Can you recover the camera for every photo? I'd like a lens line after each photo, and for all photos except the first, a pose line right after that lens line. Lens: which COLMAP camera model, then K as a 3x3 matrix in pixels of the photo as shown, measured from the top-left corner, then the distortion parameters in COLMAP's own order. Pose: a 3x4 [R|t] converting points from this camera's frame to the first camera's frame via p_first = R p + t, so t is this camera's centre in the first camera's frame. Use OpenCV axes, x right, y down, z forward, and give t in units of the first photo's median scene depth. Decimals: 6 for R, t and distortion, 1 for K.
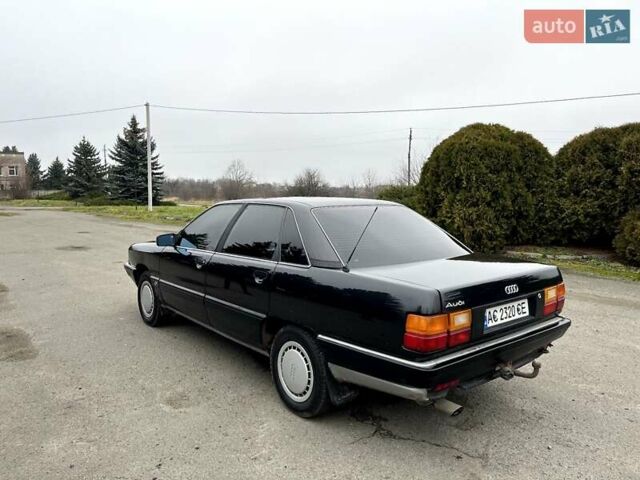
lens RADIAL K [[480.9, 0, 319.0], [0, 480.9, 240.1], [0, 0, 1]] dist [0.052469, -0.070460]
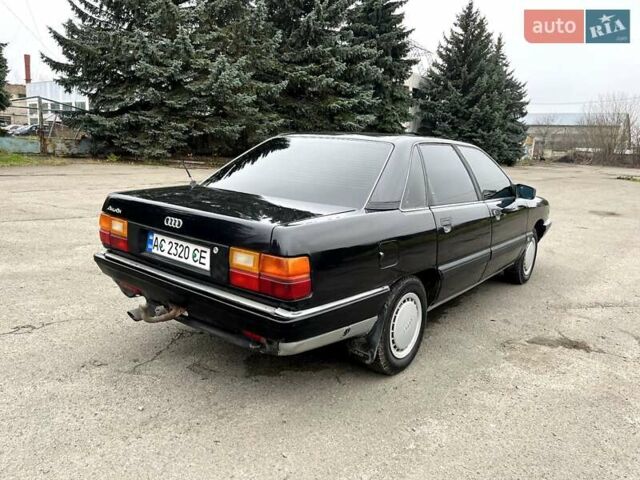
lens RADIAL K [[480.9, 0, 319.6], [0, 480.9, 241.4], [0, 0, 1]] dist [0.052469, -0.070460]
pose [[0.222541, 0.208471, -0.952374, 0.316849], [-0.153041, 0.972229, 0.177057, -0.013925], [0.962837, 0.106350, 0.248265, 0.259343]]
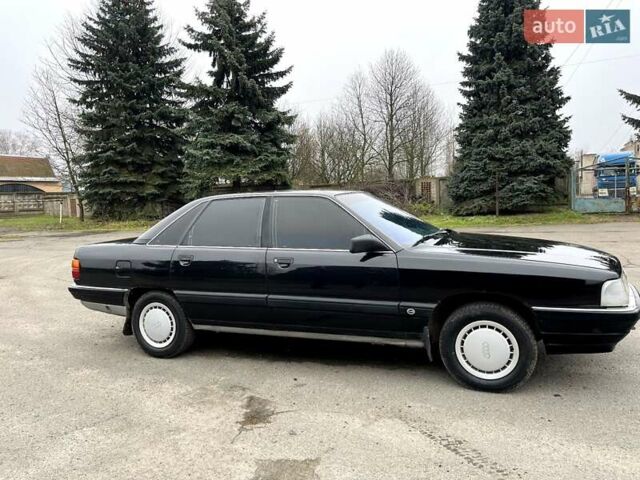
lens RADIAL K [[480.9, 0, 313.4], [0, 480.9, 241.2], [0, 0, 1]] dist [0.052469, -0.070460]
pose [[-0.877759, 0.077150, -0.472851, 0.151714], [-0.009692, 0.983888, 0.178521, -0.065791], [0.479005, 0.161281, -0.862869, 0.760939]]
